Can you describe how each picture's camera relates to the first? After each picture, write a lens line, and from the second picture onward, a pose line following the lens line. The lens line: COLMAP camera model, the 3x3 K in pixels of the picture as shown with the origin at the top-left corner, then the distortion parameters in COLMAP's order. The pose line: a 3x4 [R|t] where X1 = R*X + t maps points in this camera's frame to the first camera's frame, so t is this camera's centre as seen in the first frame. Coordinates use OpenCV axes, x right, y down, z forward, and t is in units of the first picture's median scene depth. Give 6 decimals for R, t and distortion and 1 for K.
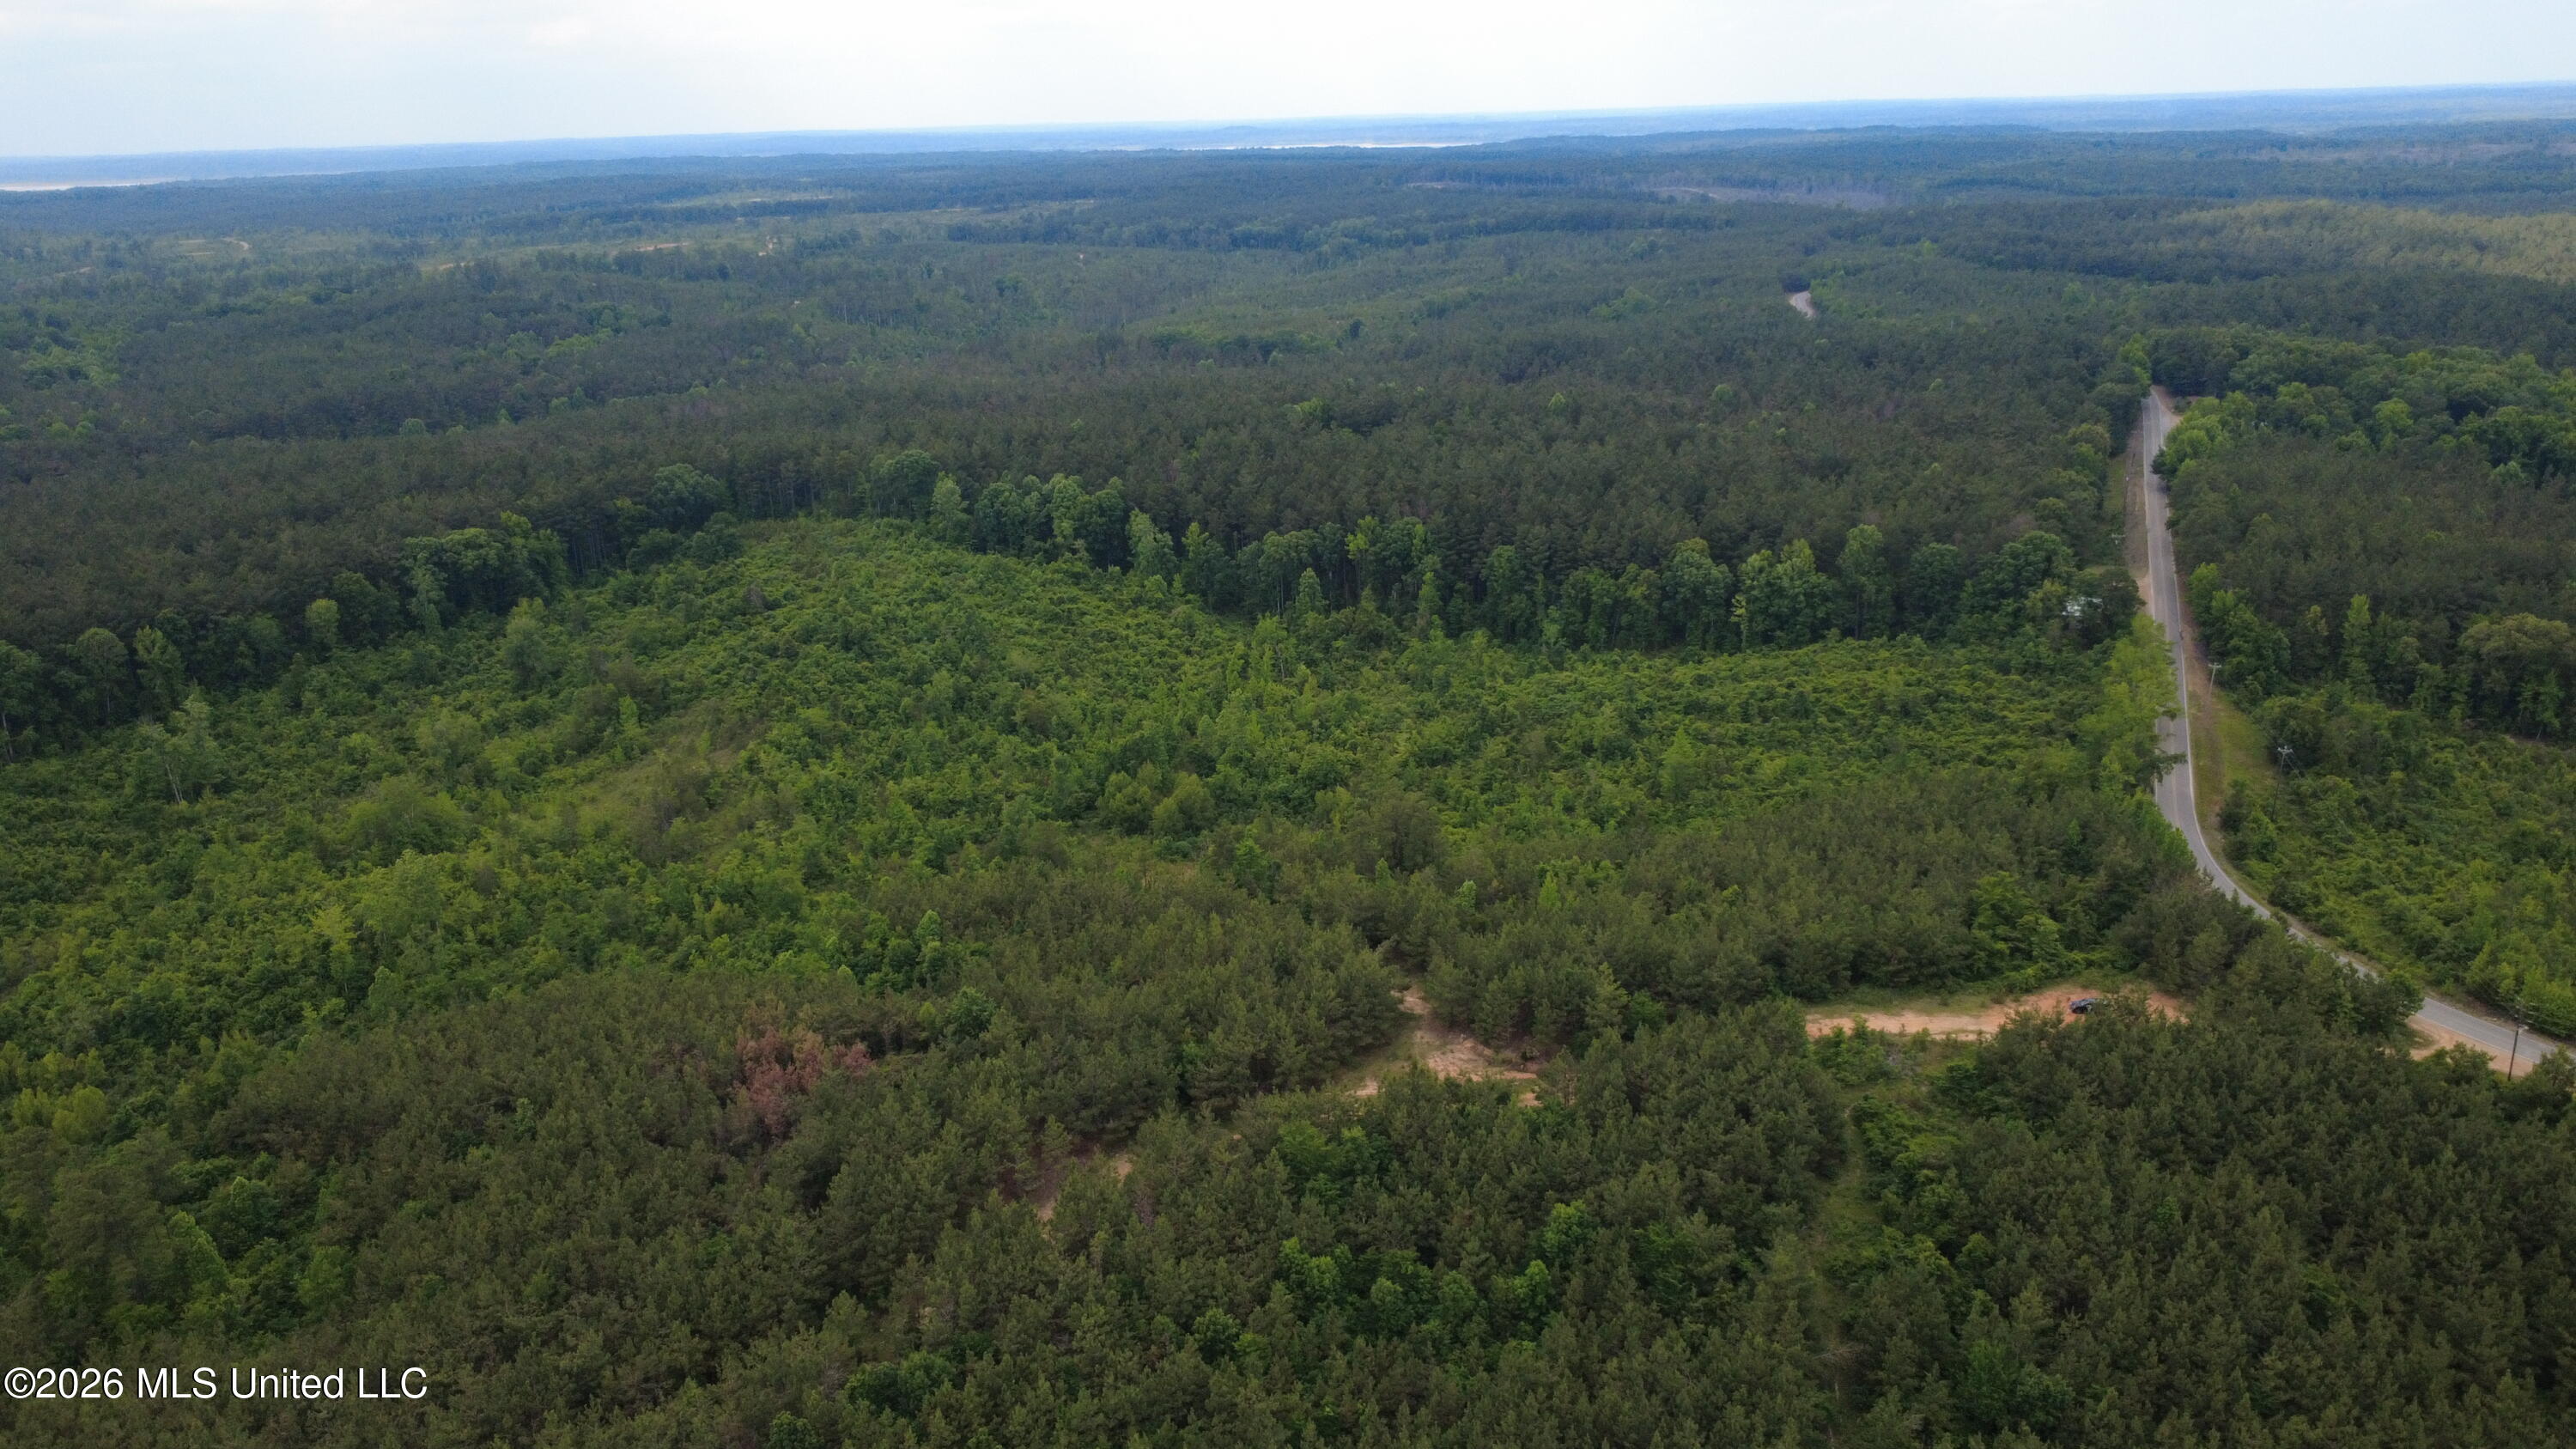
lens RADIAL K [[1852.1, 0, 1288.0], [0, 1852.1, 724.5], [0, 0, 1]] dist [0.004122, -0.000483]
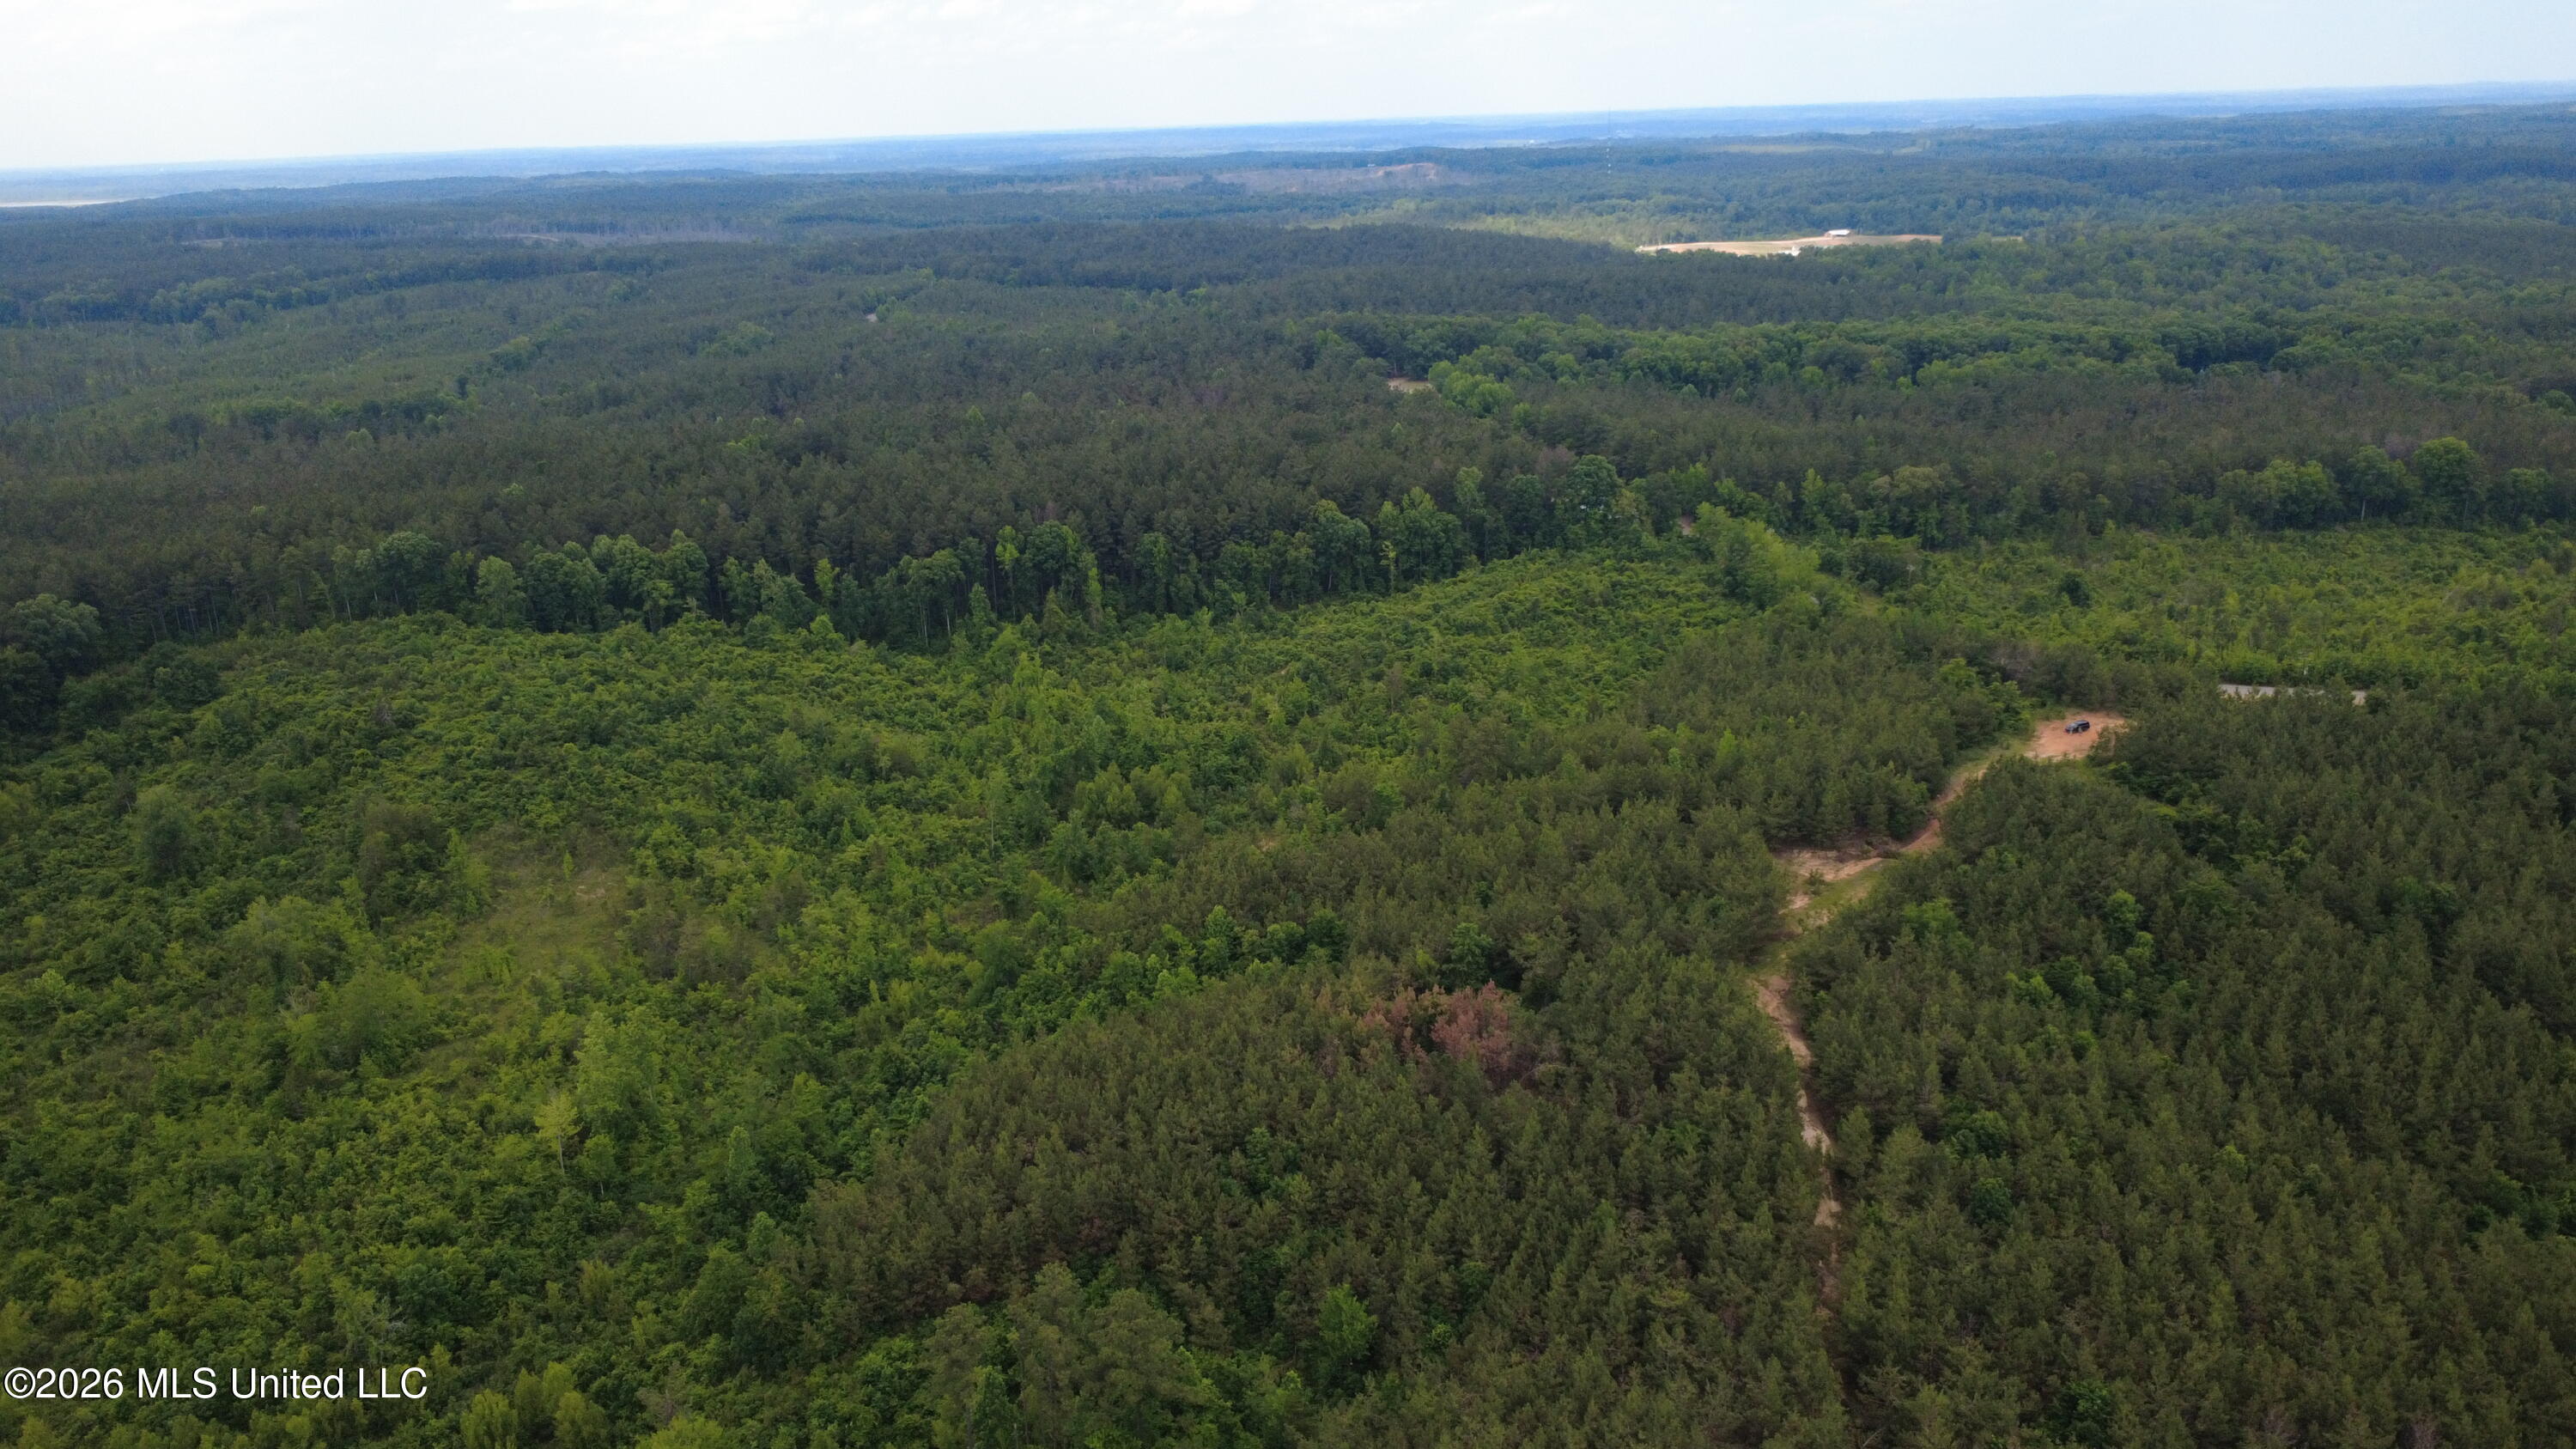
lens RADIAL K [[1871.7, 0, 1288.0], [0, 1871.7, 724.5], [0, 0, 1]] dist [-0.002762, 0.002703]
pose [[0.782851, -0.190648, 0.592282, -0.465763], [0.206103, 0.977617, 0.042266, -0.018083], [-0.587083, 0.088983, 0.804622, 0.098568]]
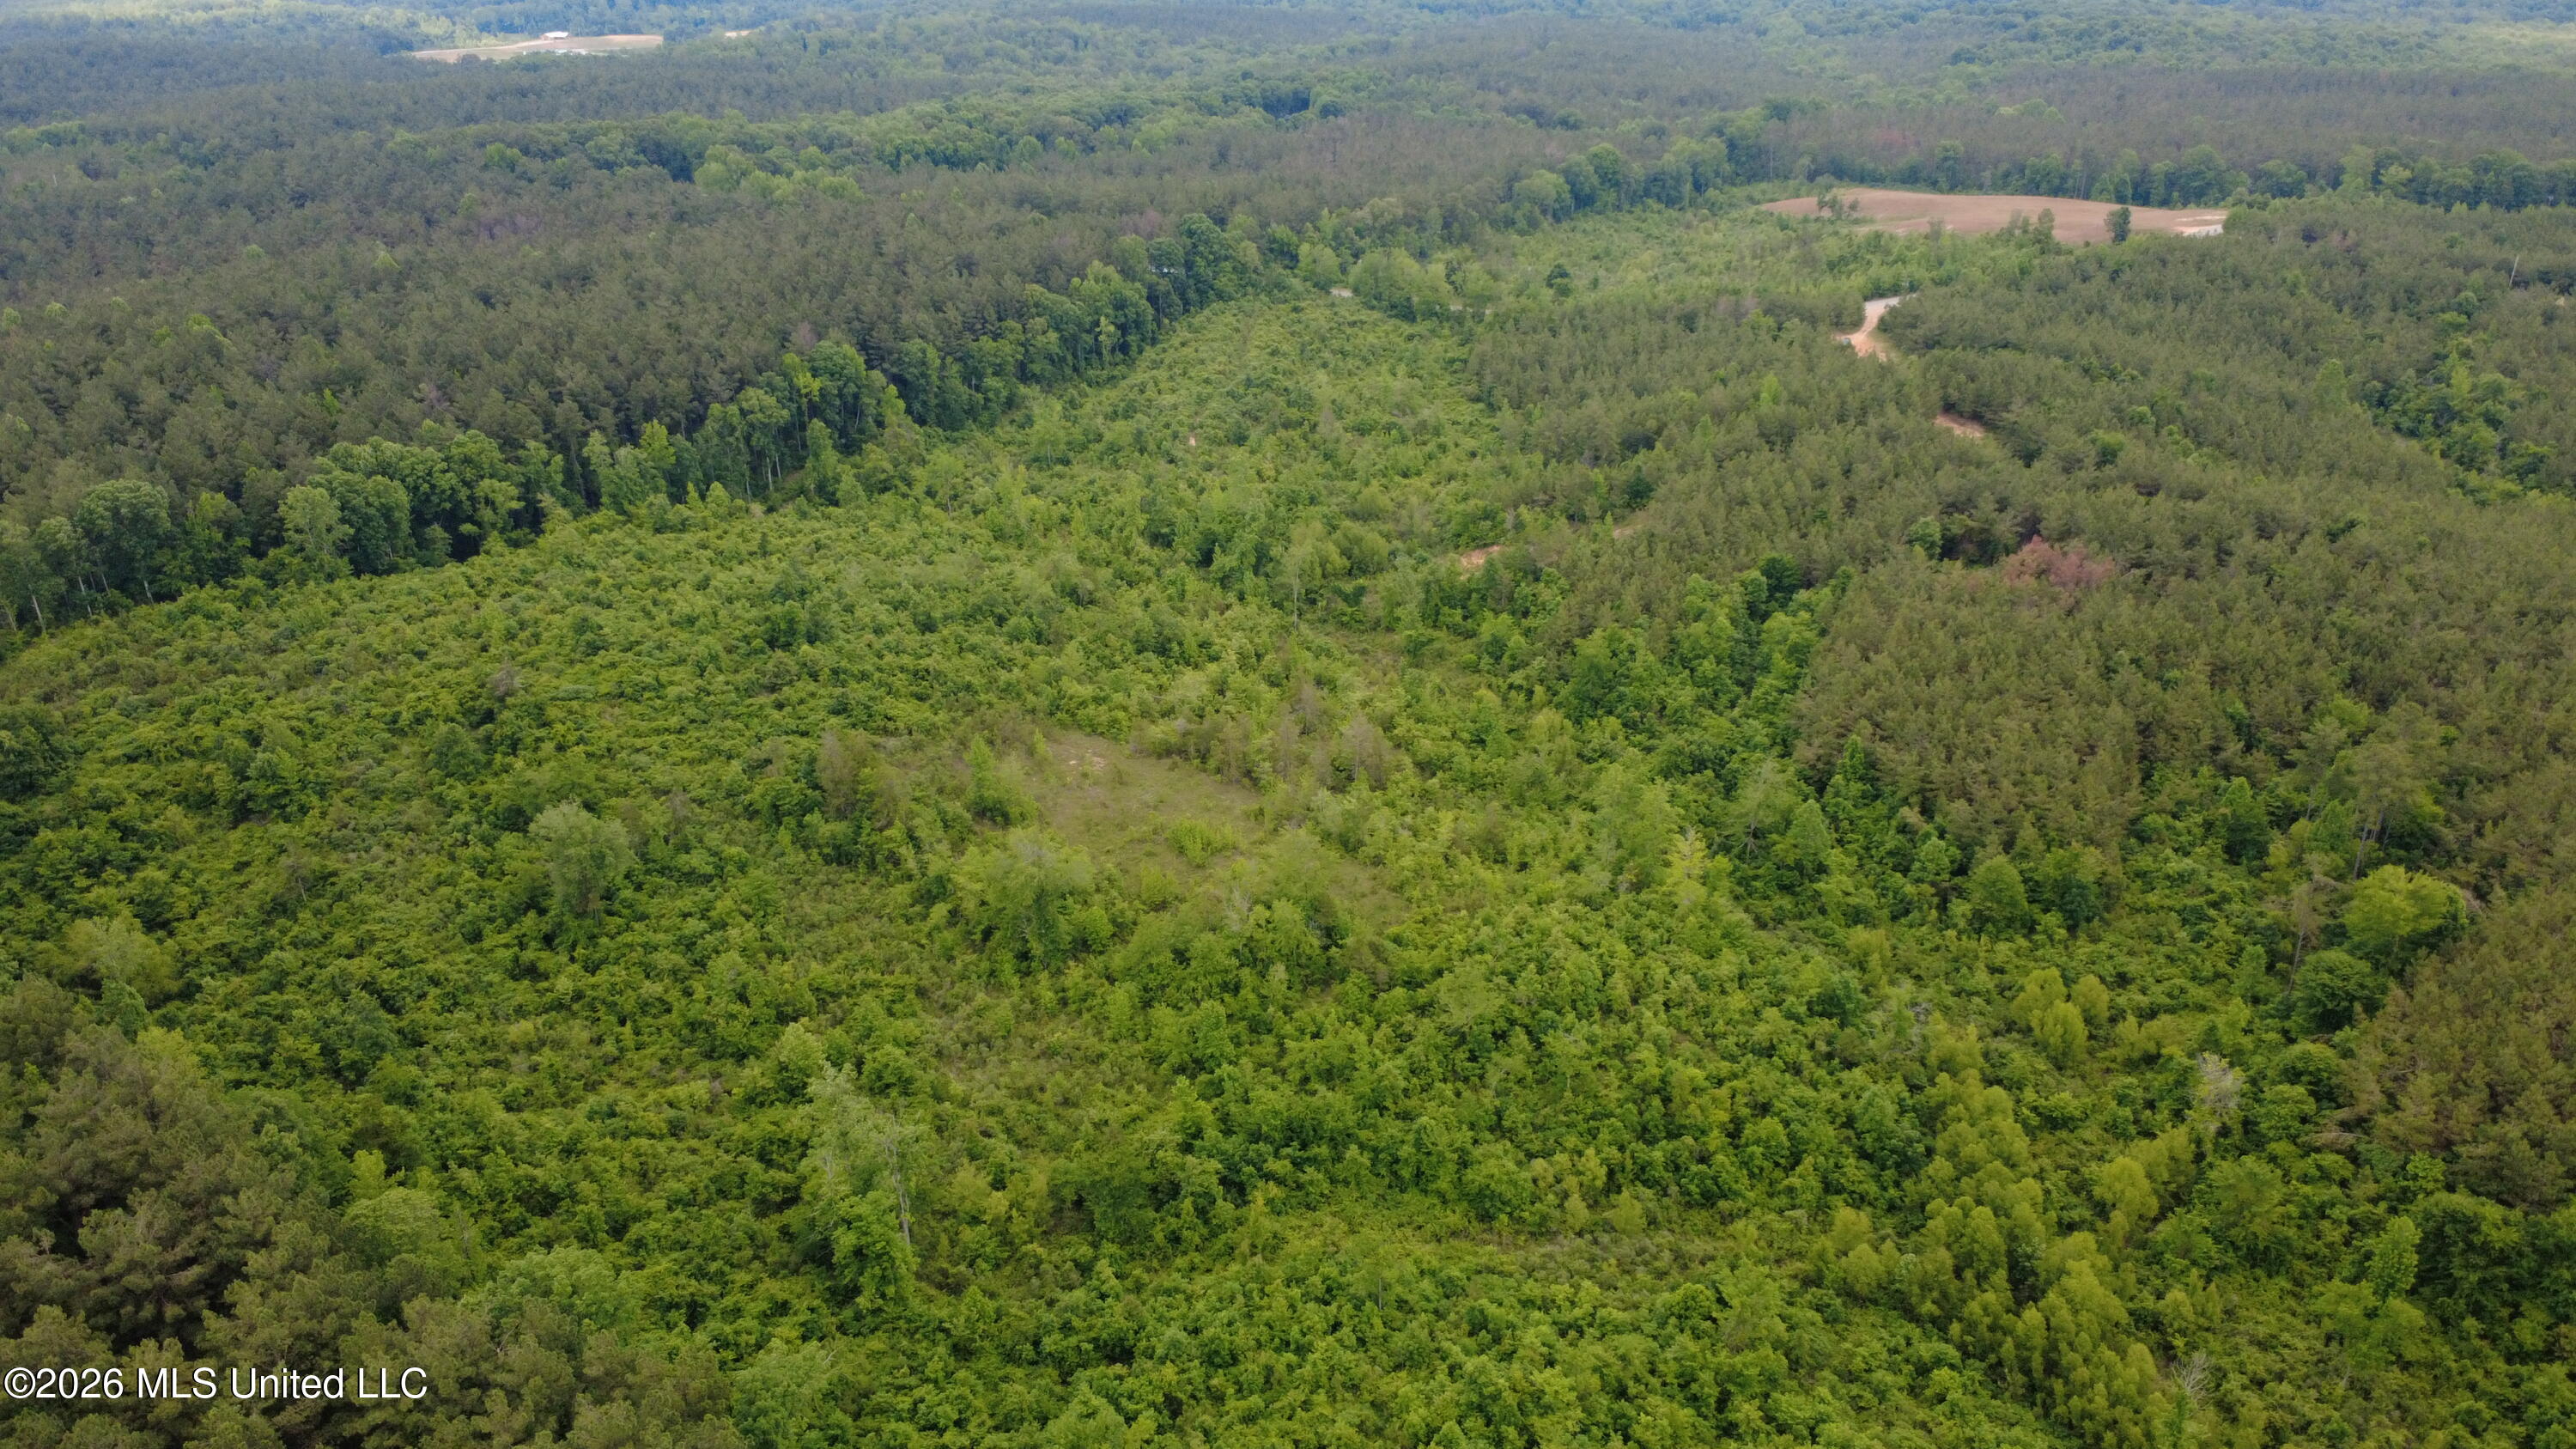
lens RADIAL K [[1871.7, 0, 1288.0], [0, 1871.7, 724.5], [0, 0, 1]] dist [-0.002762, 0.002703]
pose [[0.108756, -0.388465, 0.915023, -0.821526], [0.327925, 0.882976, 0.335884, -0.179204], [-0.938423, 0.263529, 0.223417, 0.628878]]
